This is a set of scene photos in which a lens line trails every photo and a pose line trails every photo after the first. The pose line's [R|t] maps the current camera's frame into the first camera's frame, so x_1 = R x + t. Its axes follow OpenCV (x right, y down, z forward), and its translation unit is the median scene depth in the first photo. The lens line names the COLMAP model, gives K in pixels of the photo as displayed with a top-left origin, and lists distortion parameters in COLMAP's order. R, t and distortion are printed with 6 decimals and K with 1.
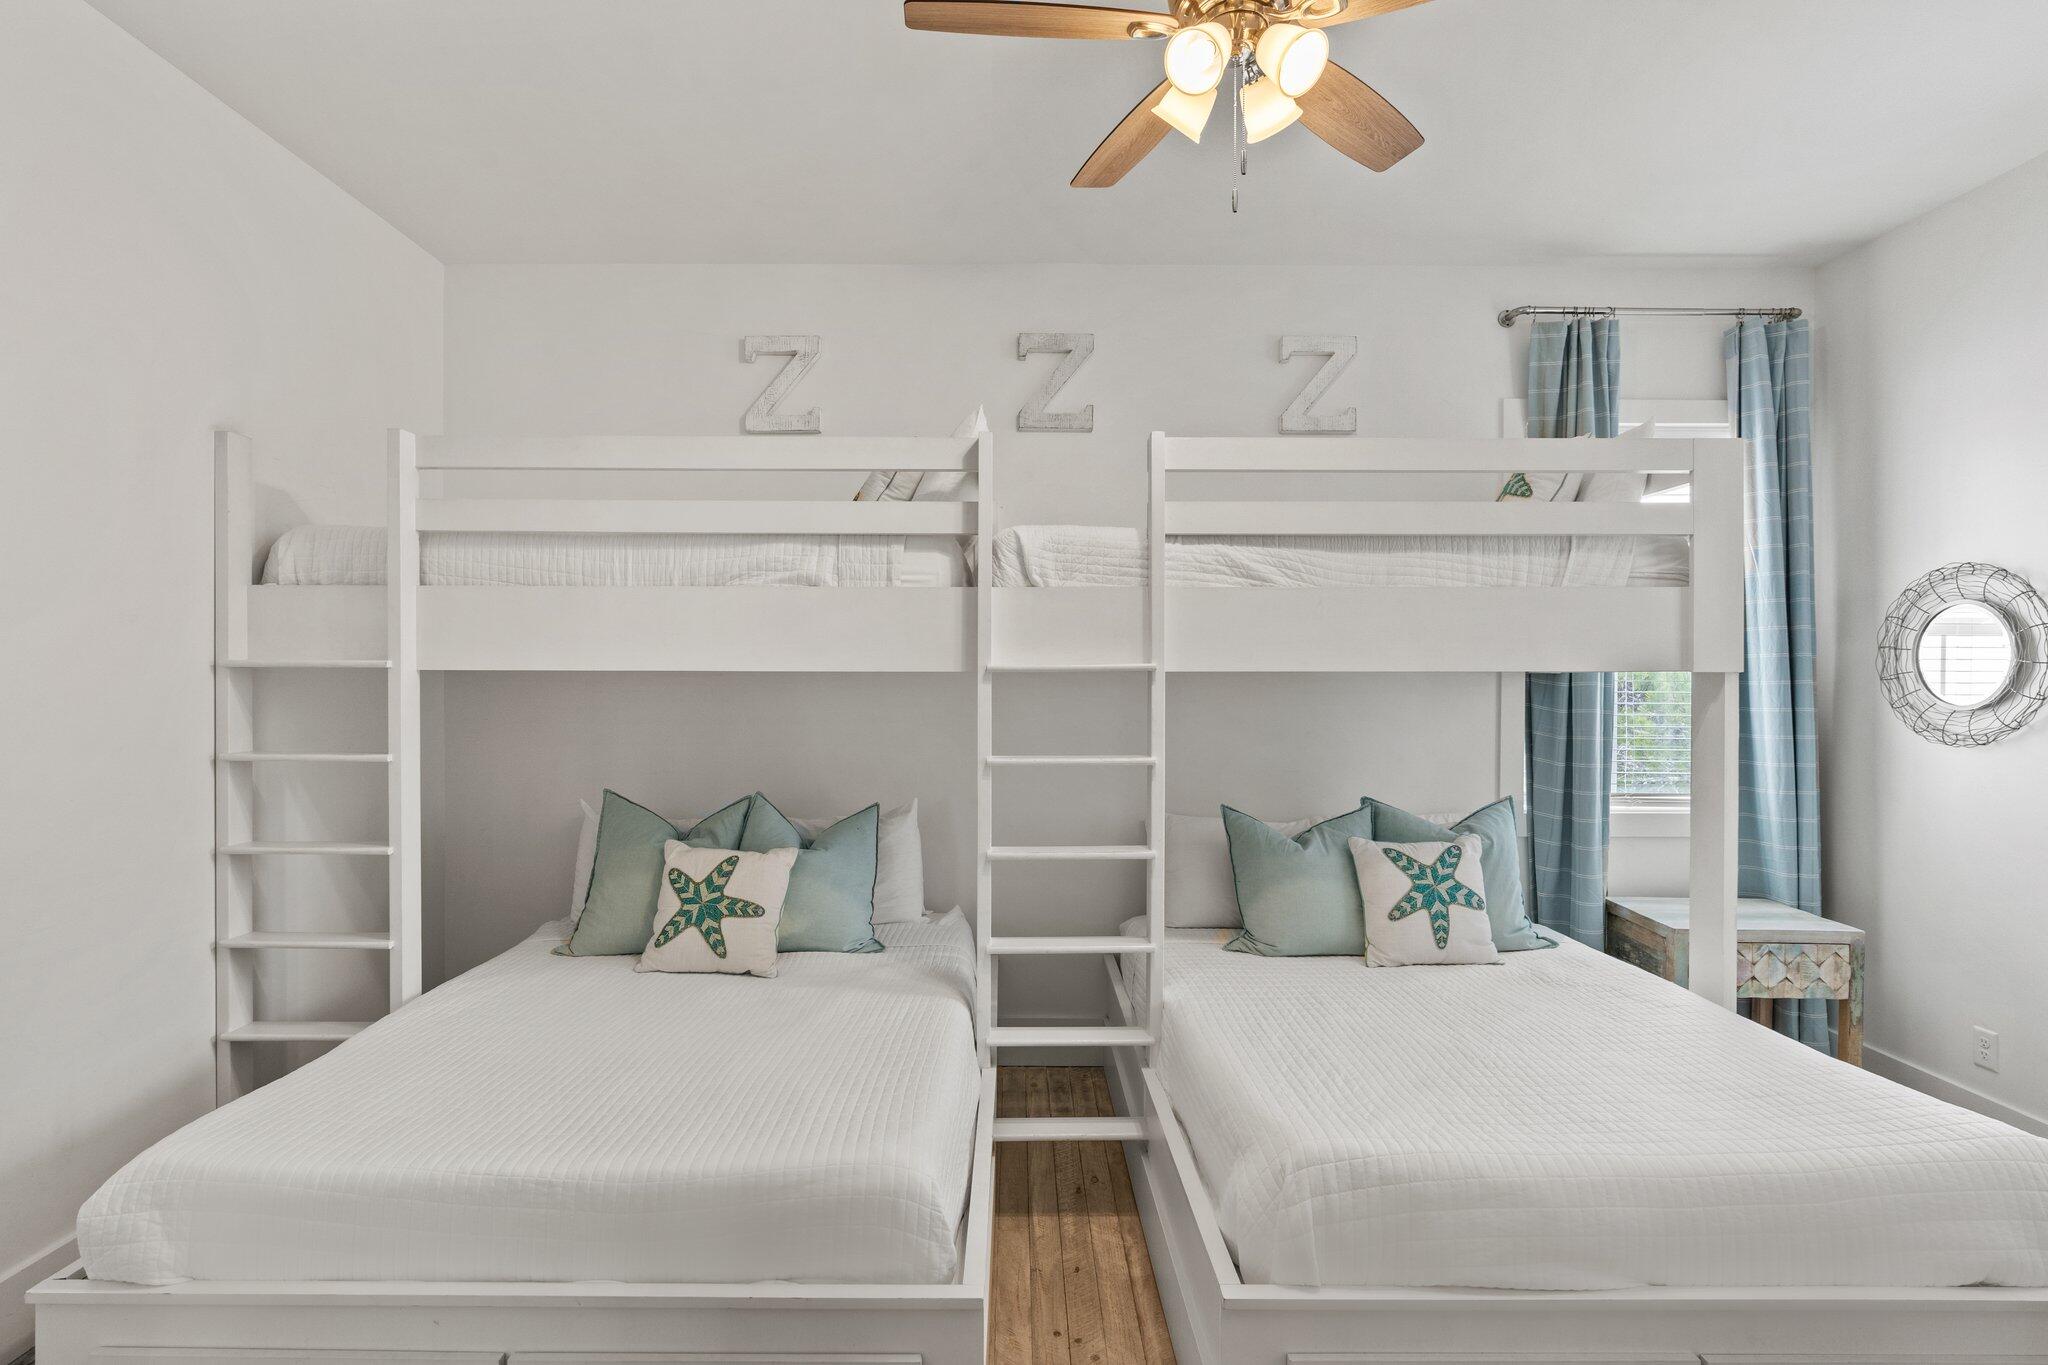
lens RADIAL K [[1010.9, 0, 1004.5], [0, 1010.9, 678.2], [0, 0, 1]] dist [-0.011651, 0.000255]
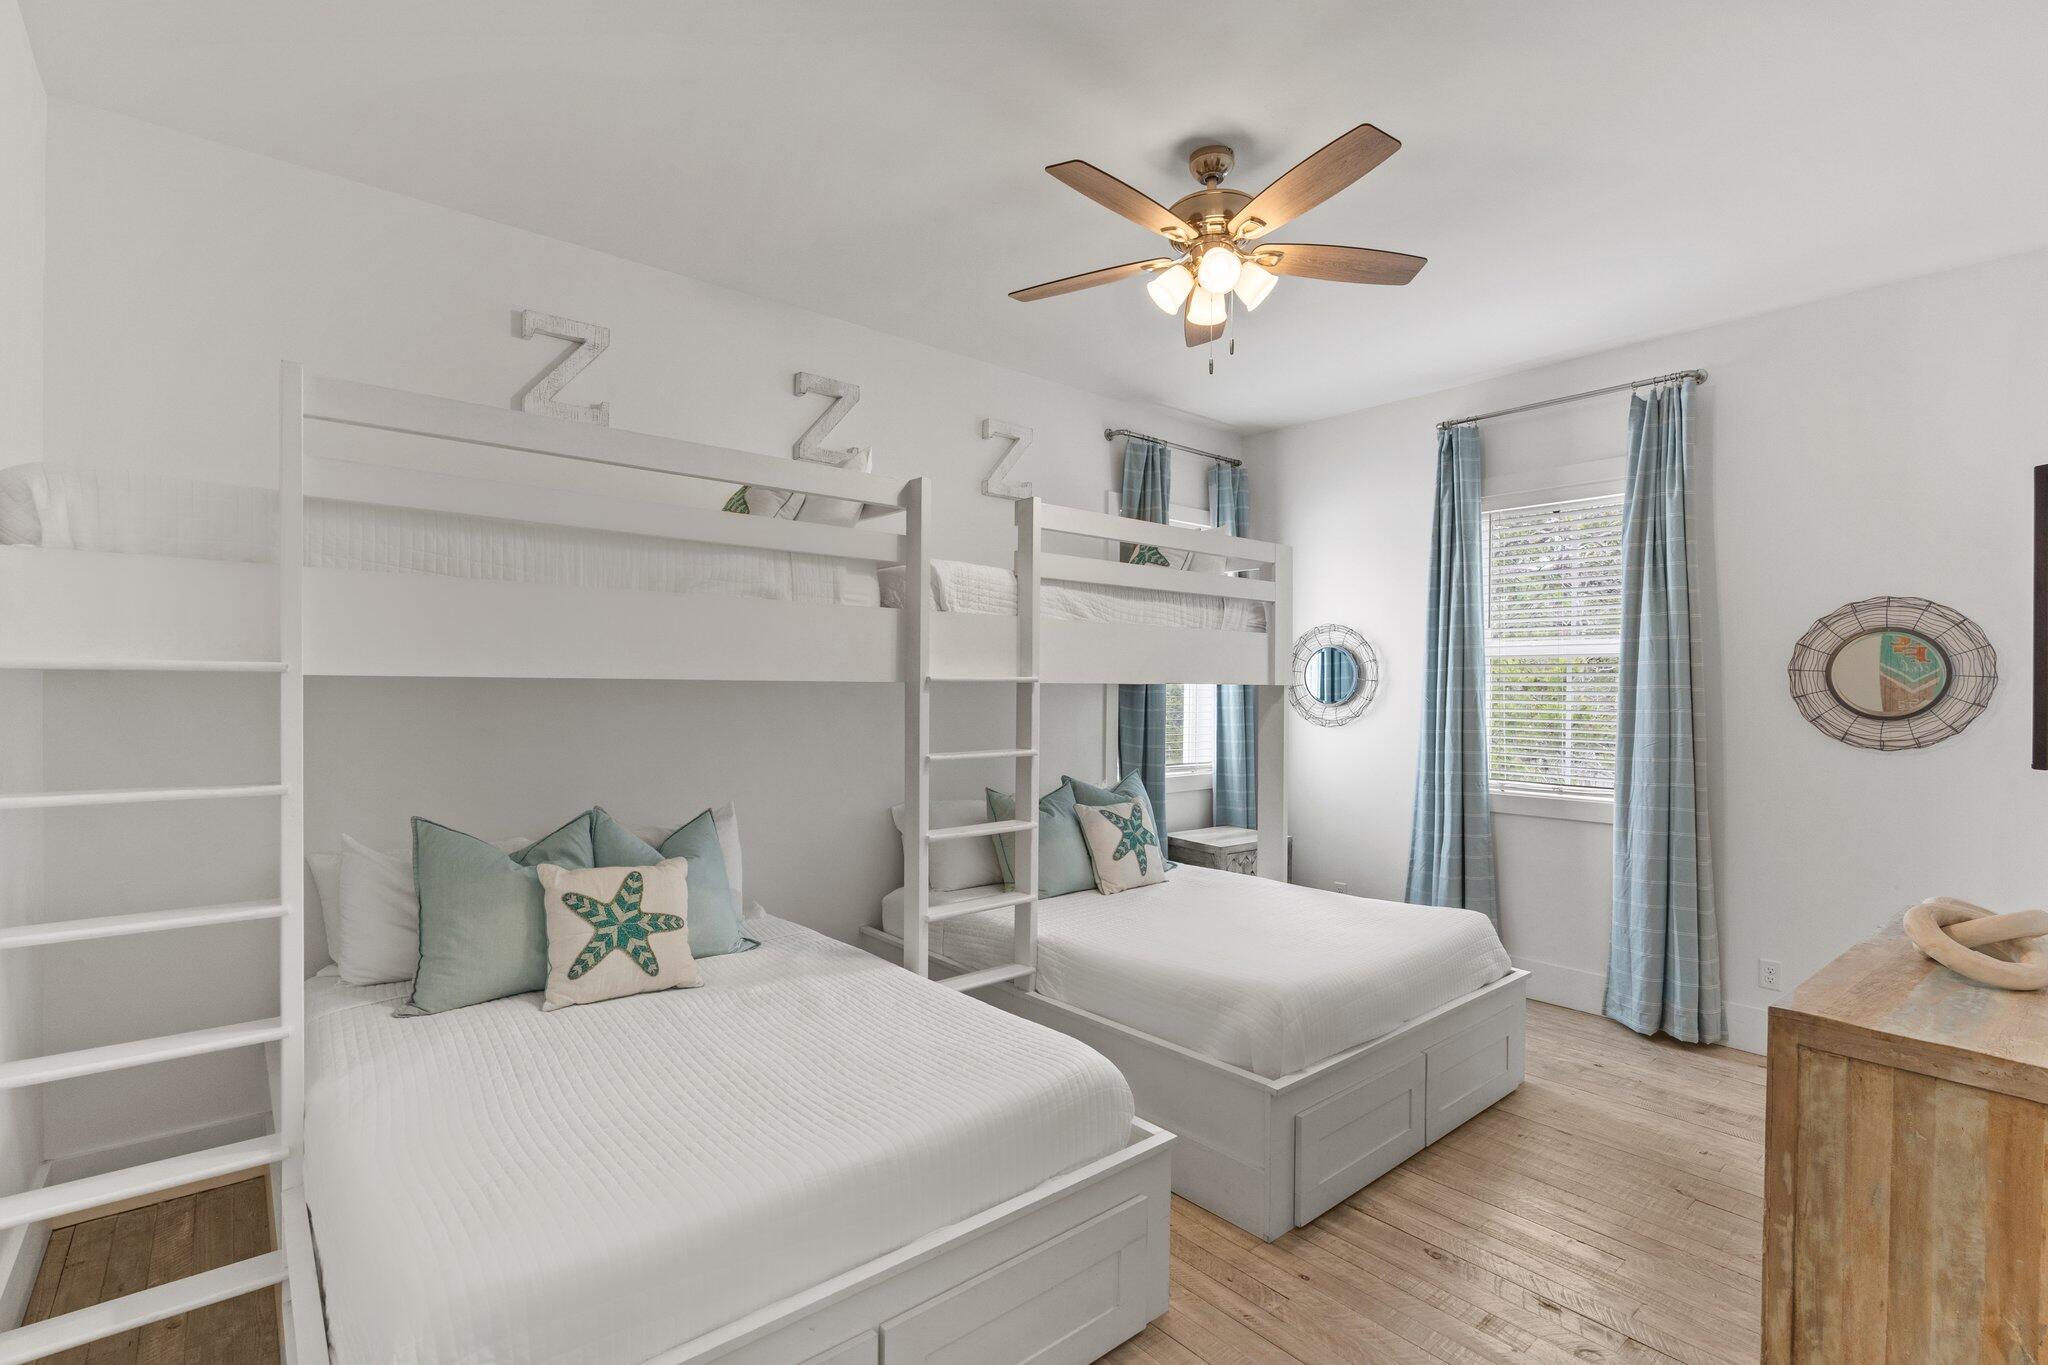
lens RADIAL K [[946.3, 0, 1011.8], [0, 946.3, 680.7], [0, 0, 1]] dist [-0.000663, -0.000204]
pose [[0.765808, 0.007550, 0.643025, -0.589562], [-0.004940, 0.999971, -0.005858, -0.001827], [-0.643050, 0.001310, 0.765823, 0.082951]]
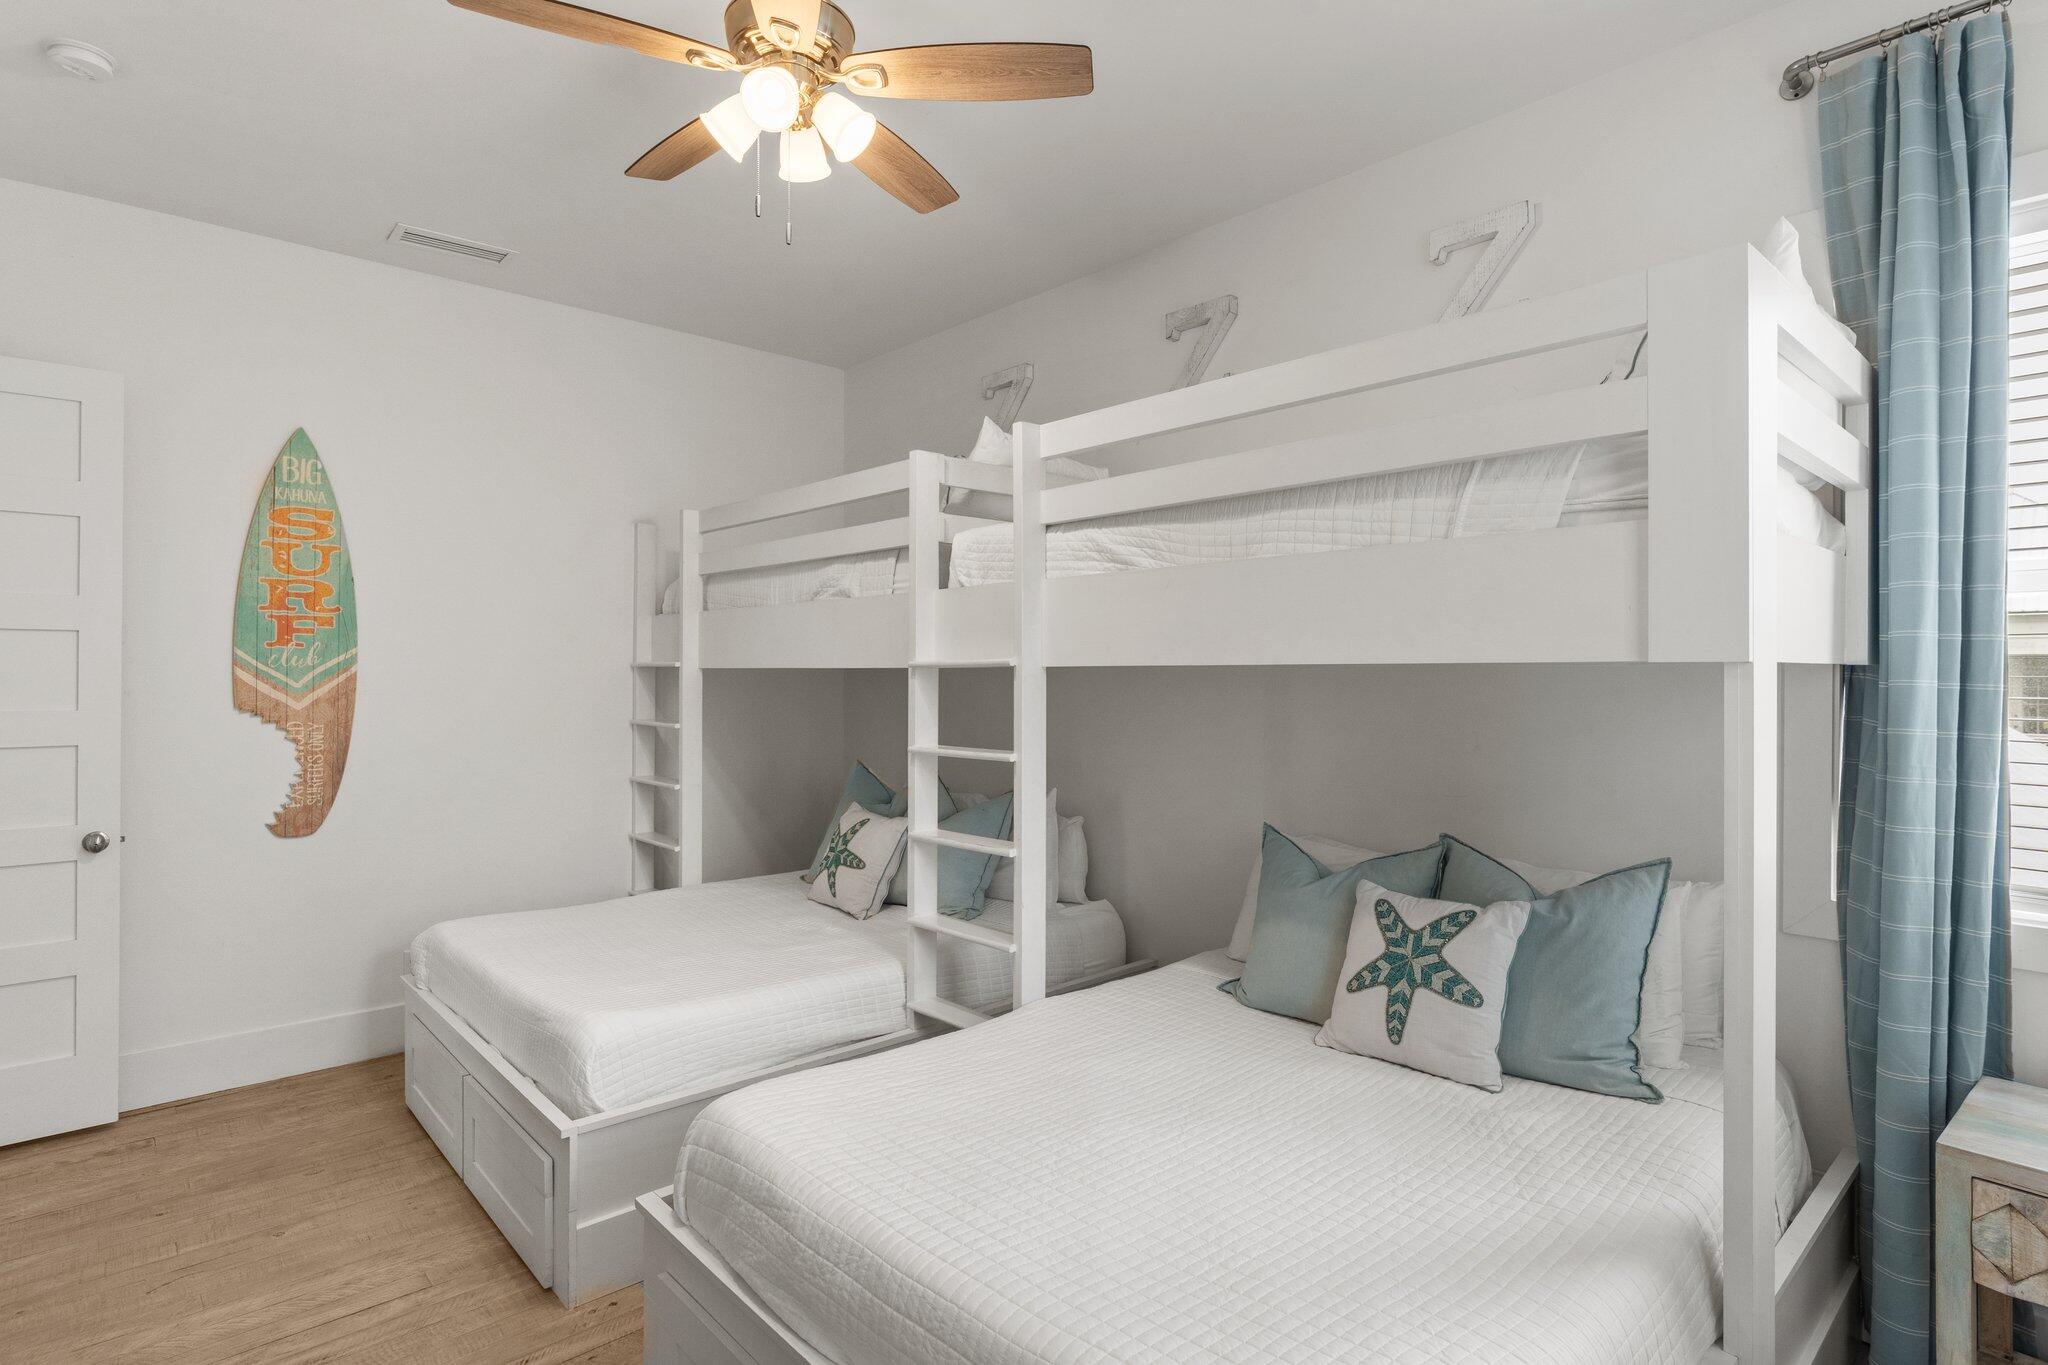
lens RADIAL K [[1038.7, 0, 1020.9], [0, 1038.7, 671.7], [0, 0, 1]] dist [-0.005380, 0.000205]
pose [[0.676188, -0.001921, -0.736727, 0.811337], [-0.001131, 0.999993, -0.003645, 0.001716], [0.736729, 0.003298, 0.676181, 0.291989]]
